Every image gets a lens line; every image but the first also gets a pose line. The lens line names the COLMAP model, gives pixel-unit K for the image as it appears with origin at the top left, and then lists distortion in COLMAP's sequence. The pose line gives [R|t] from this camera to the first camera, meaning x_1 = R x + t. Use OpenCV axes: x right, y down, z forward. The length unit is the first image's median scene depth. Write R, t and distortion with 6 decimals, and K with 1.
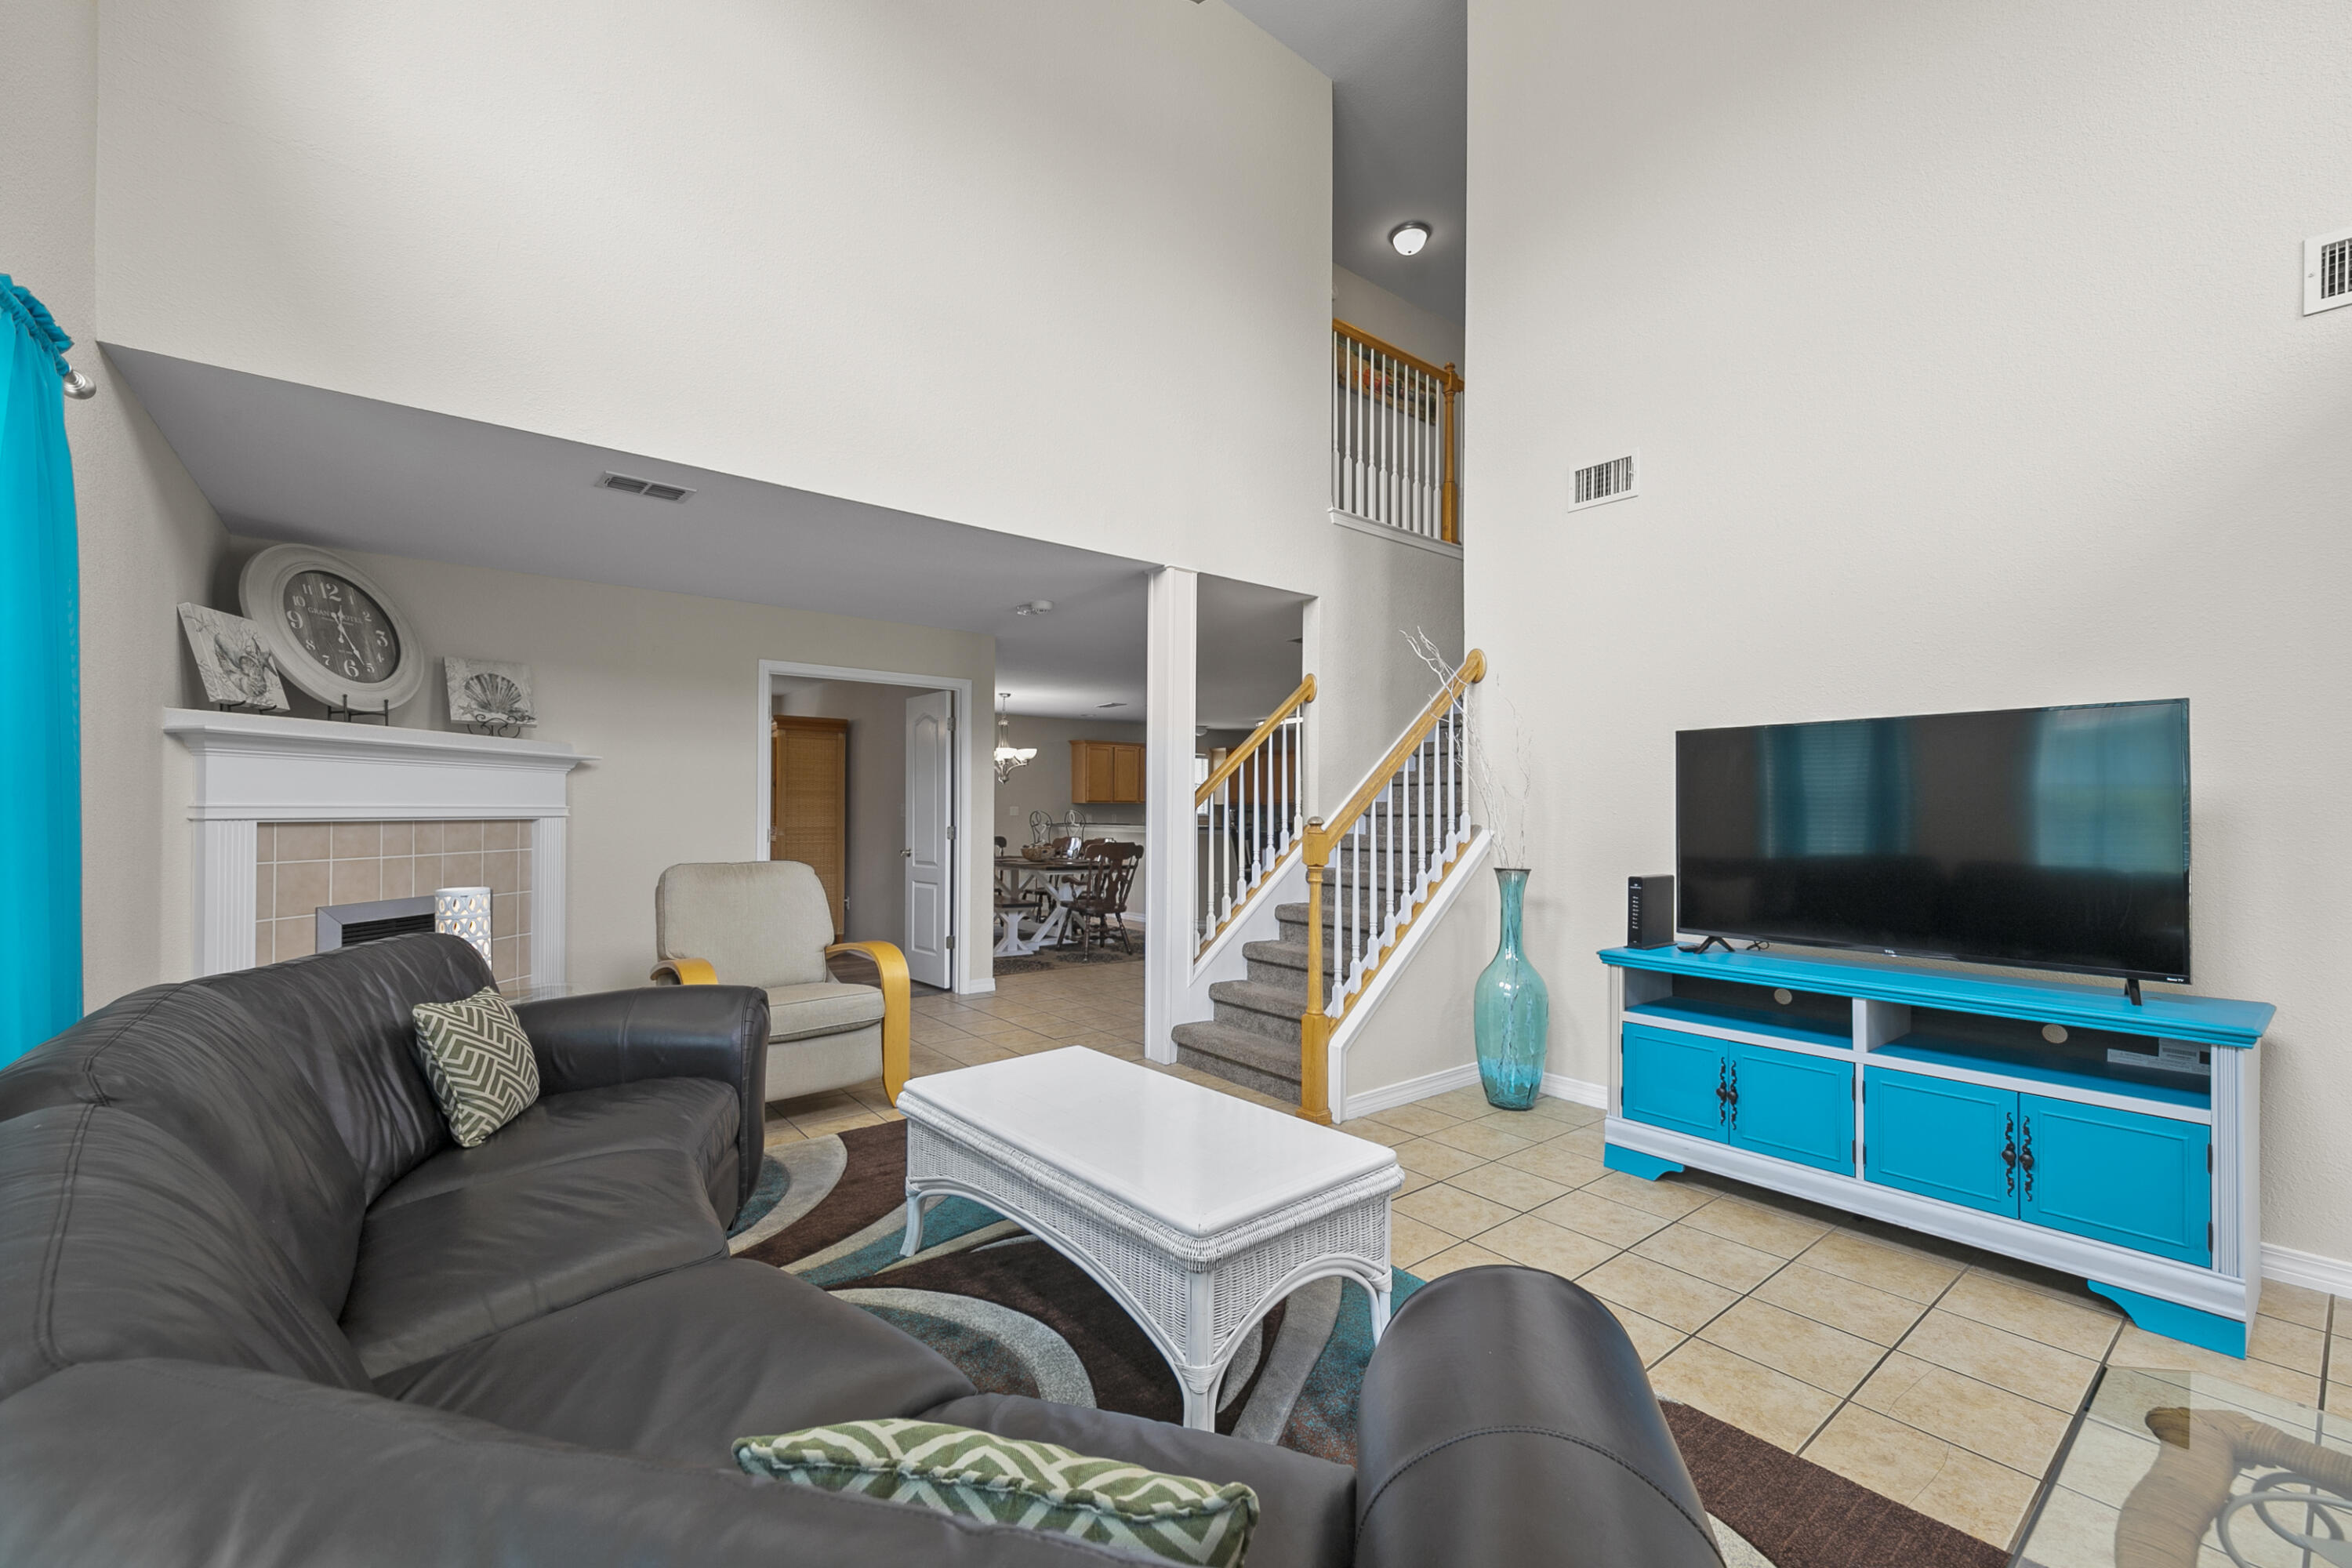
lens RADIAL K [[948.0, 0, 1164.9], [0, 948.0, 794.8], [0, 0, 1]] dist [-0.000192, -0.000555]
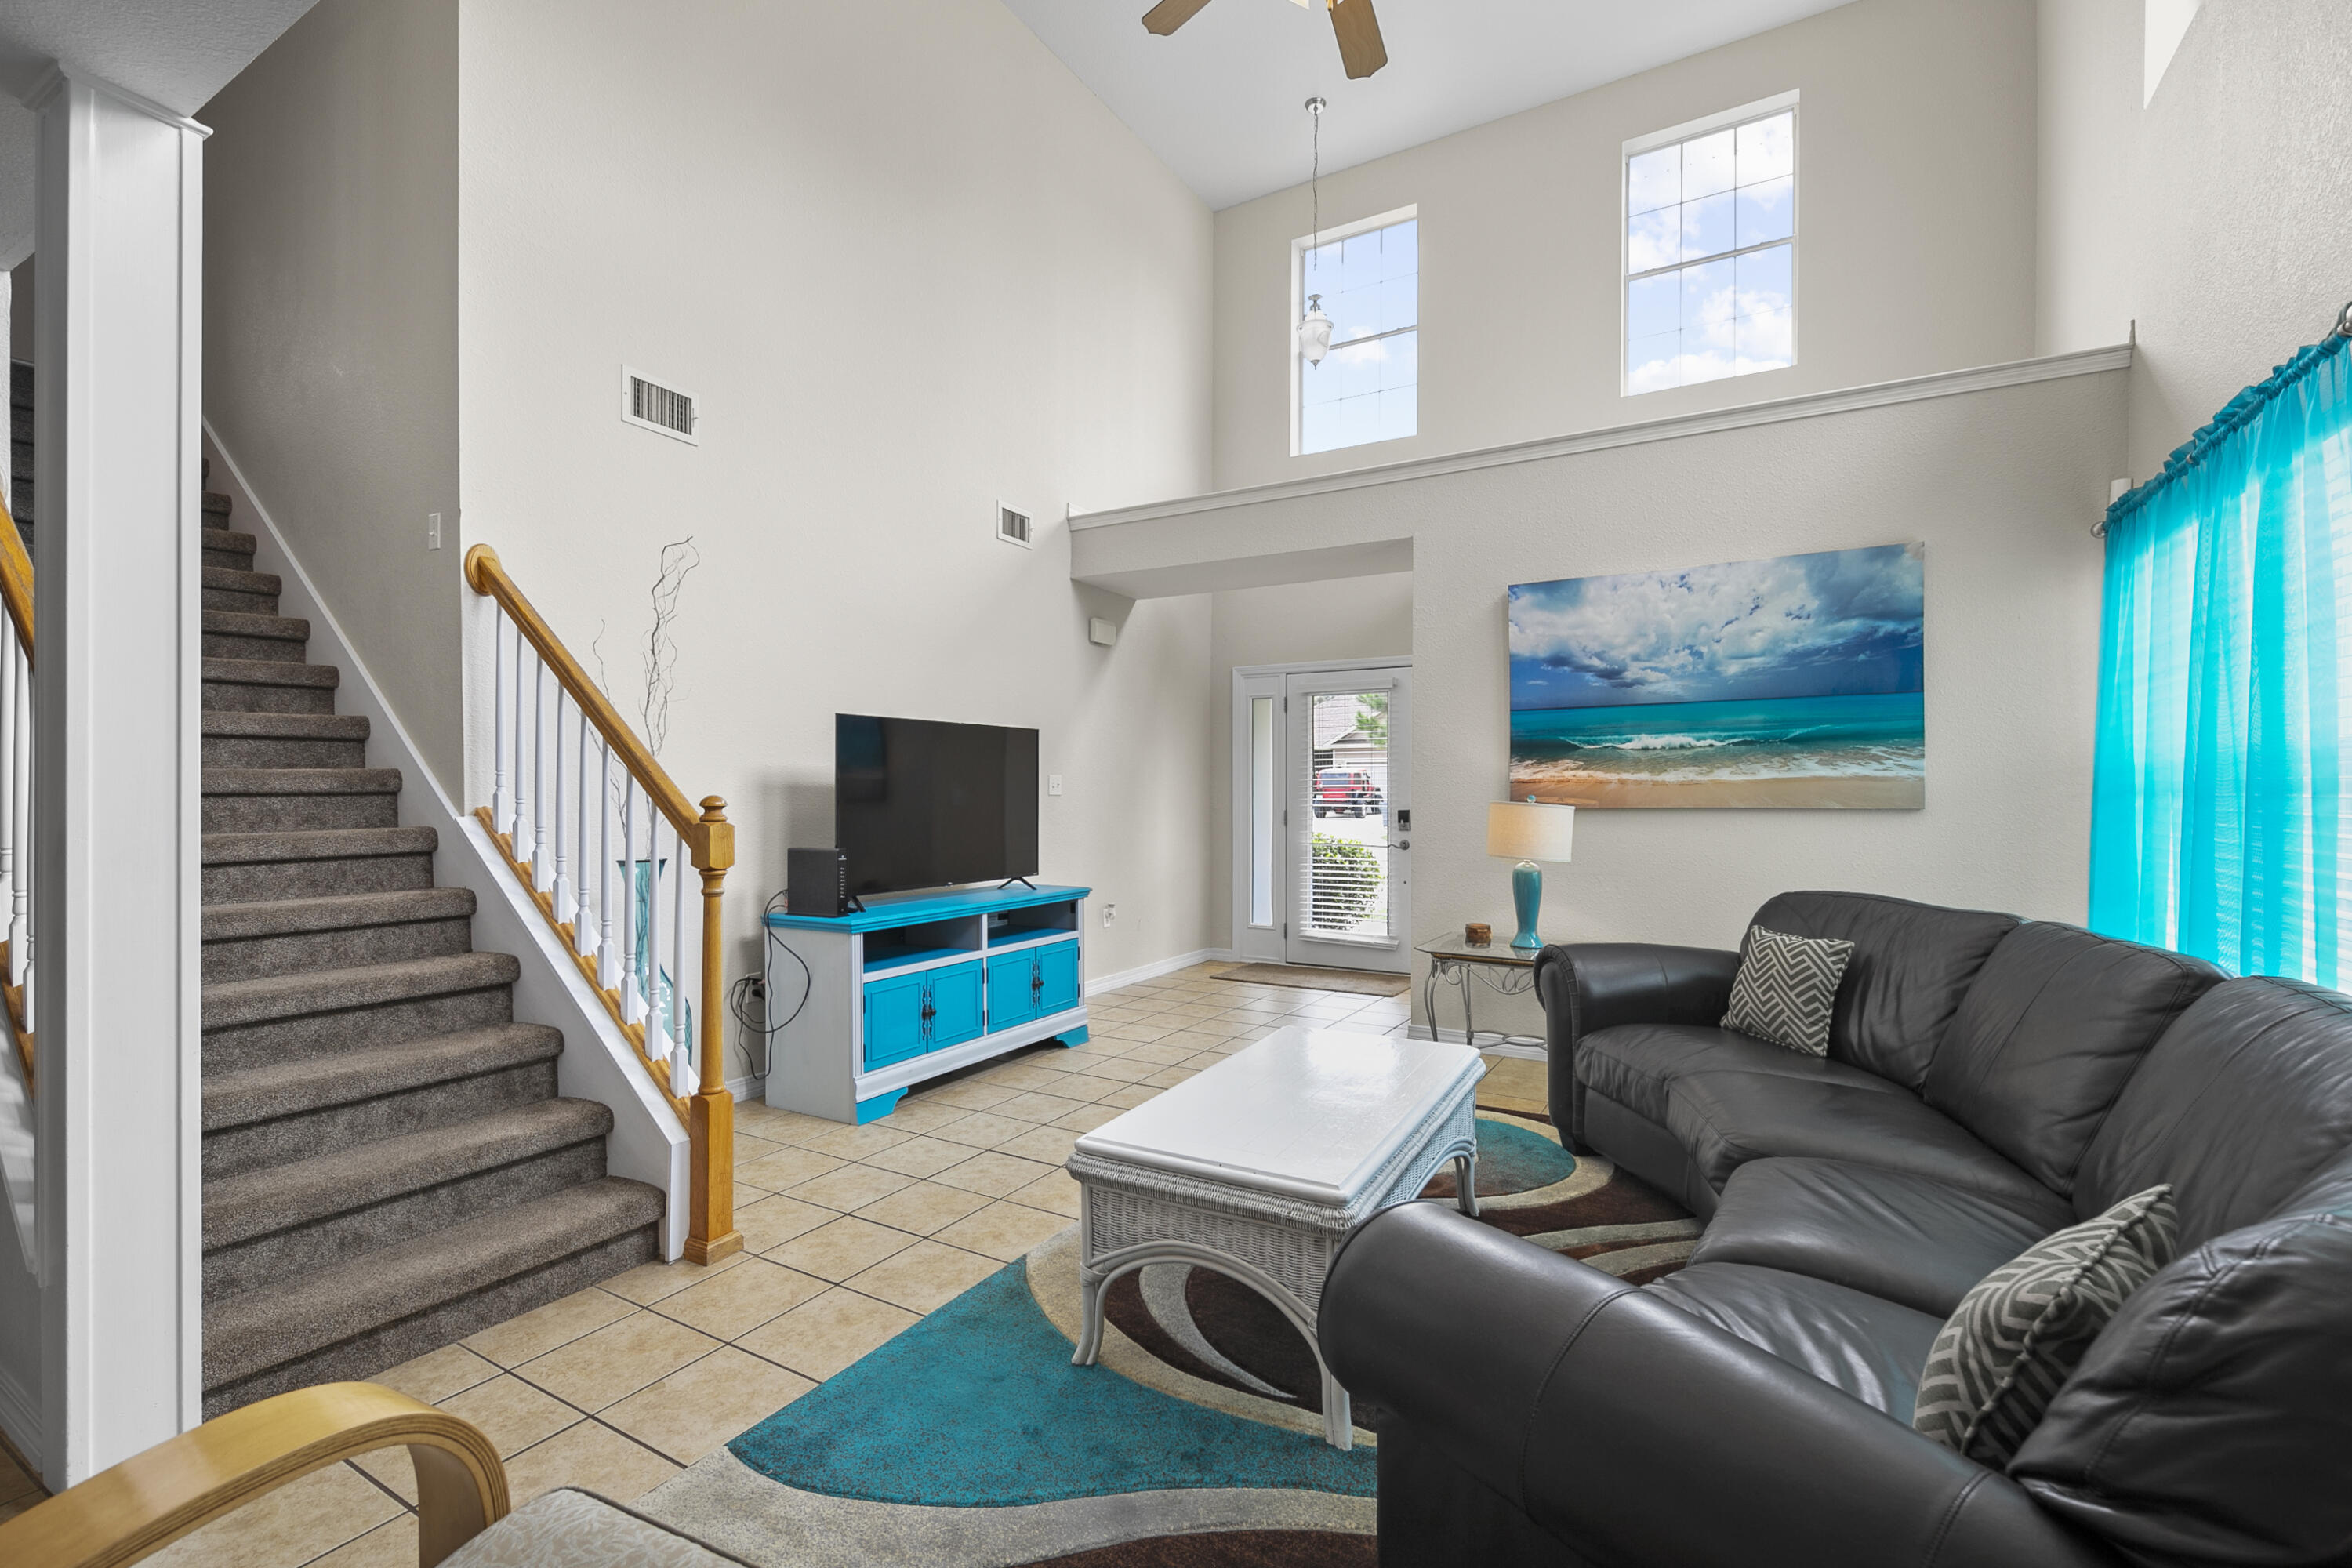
lens RADIAL K [[1065.7, 0, 1170.1], [0, 1065.7, 794.9], [0, 0, 1]] dist [0.001353, 0.000038]
pose [[-0.371841, -0.004883, 0.928284, -0.688139], [-0.009455, 0.999954, 0.001472, 0.020098], [-0.928248, -0.008229, -0.371870, 1.027503]]
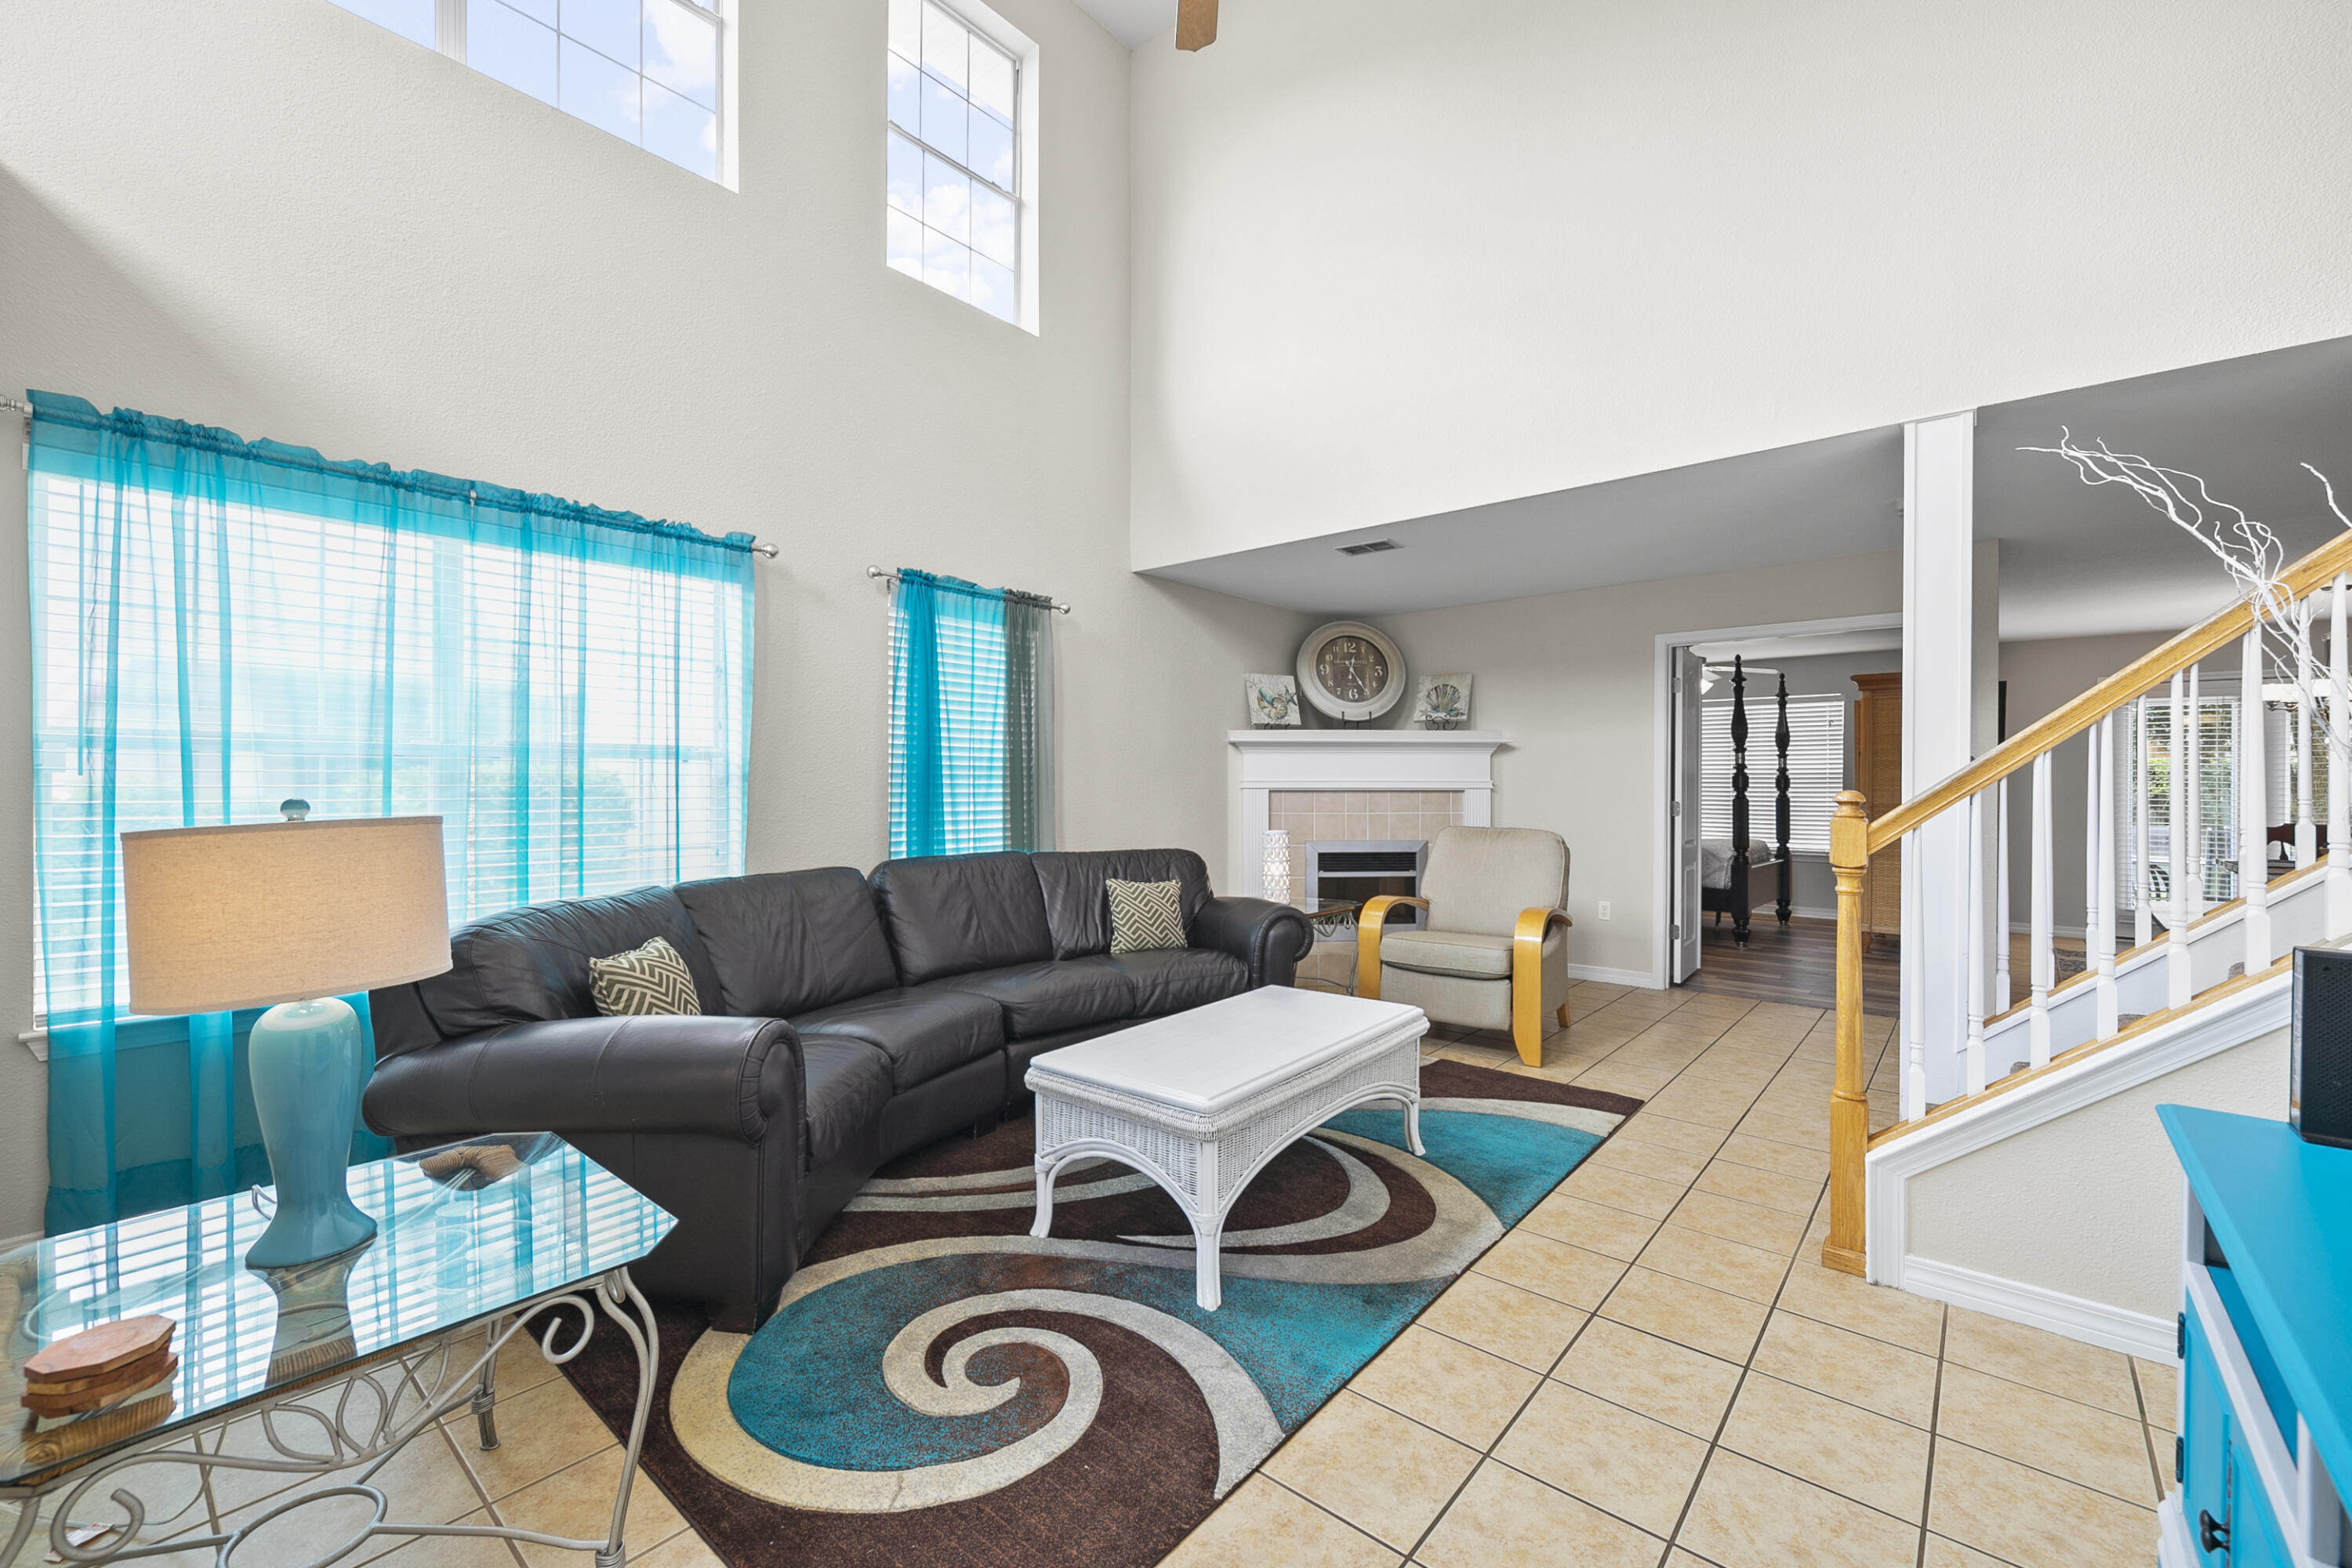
lens RADIAL K [[948.0, 0, 1159.2], [0, 948.0, 787.4], [0, 0, 1]] dist [-0.000192, -0.000555]
pose [[0.185945, 0.002978, -0.982556, 0.735831], [0.014131, 0.999884, 0.005704, 0.010391], [0.982458, -0.014945, 0.185882, 0.441724]]
